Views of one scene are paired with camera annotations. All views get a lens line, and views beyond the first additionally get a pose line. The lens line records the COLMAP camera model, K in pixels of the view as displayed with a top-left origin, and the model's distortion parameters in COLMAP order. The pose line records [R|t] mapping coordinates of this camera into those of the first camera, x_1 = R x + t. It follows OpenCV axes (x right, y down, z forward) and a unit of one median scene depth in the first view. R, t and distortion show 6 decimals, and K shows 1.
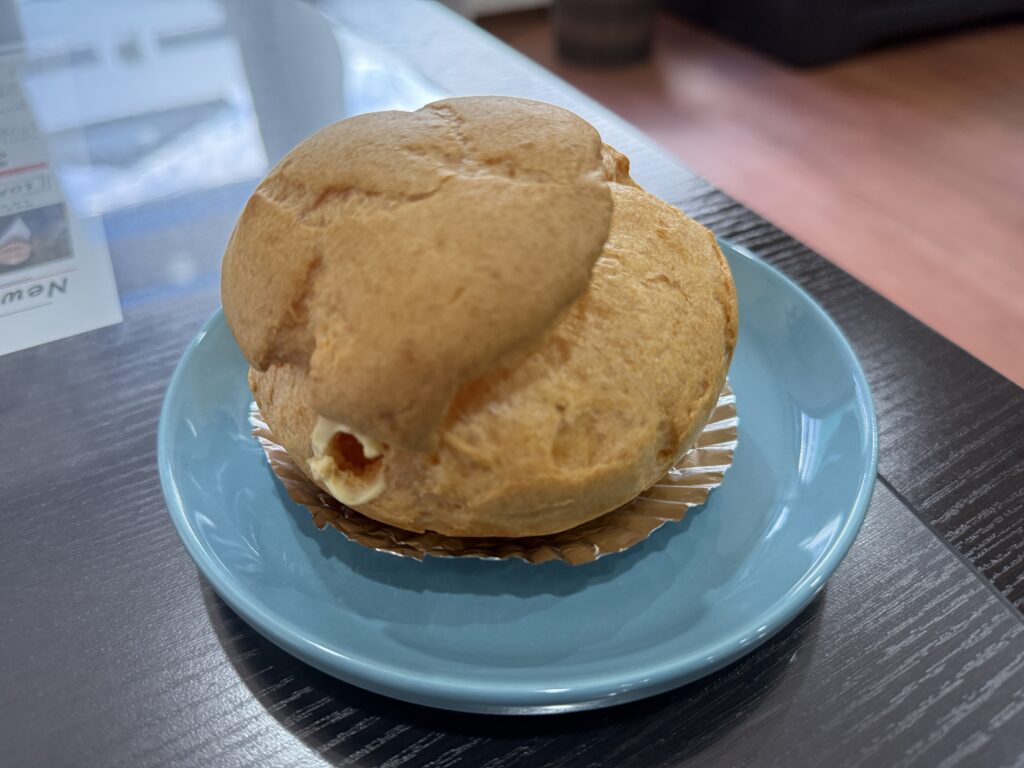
lens RADIAL K [[749.8, 0, 508.8], [0, 749.8, 385.0], [0, 0, 1]] dist [-0.033486, -0.000088]
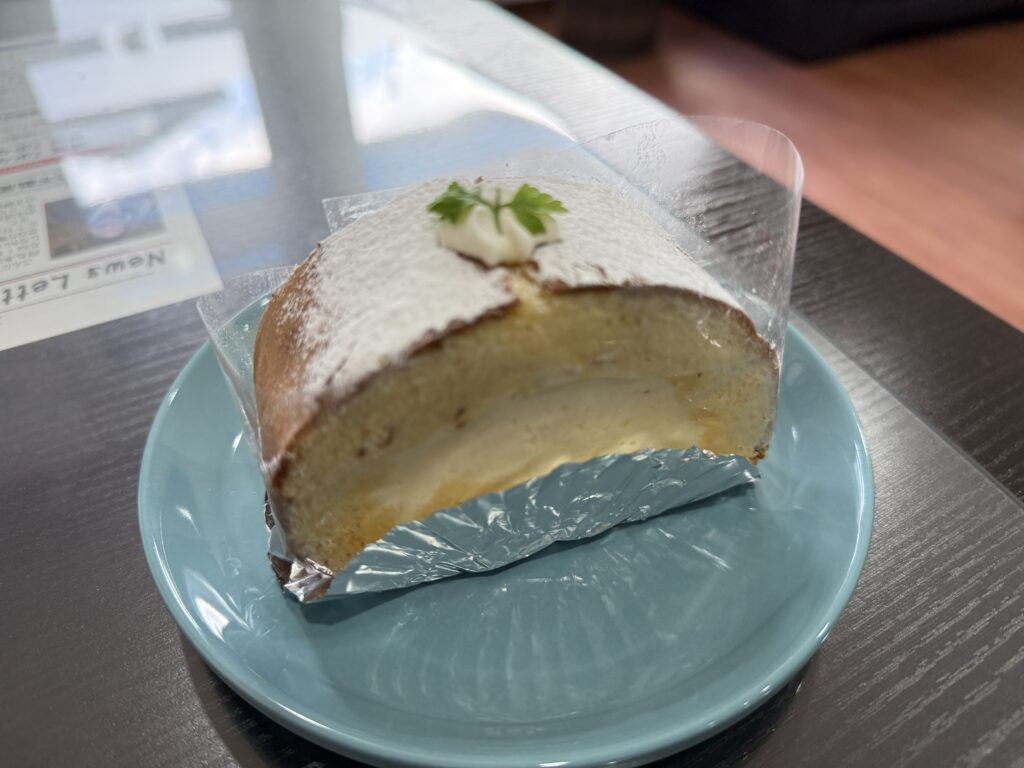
lens RADIAL K [[749.8, 0, 508.9], [0, 749.8, 382.7], [0, 0, 1]] dist [-0.033486, -0.000088]
pose [[0.999961, 0.004488, 0.007598, -0.165812], [-0.004530, 0.999974, 0.005570, 0.059921], [-0.007573, -0.005605, 0.999956, -0.118811]]
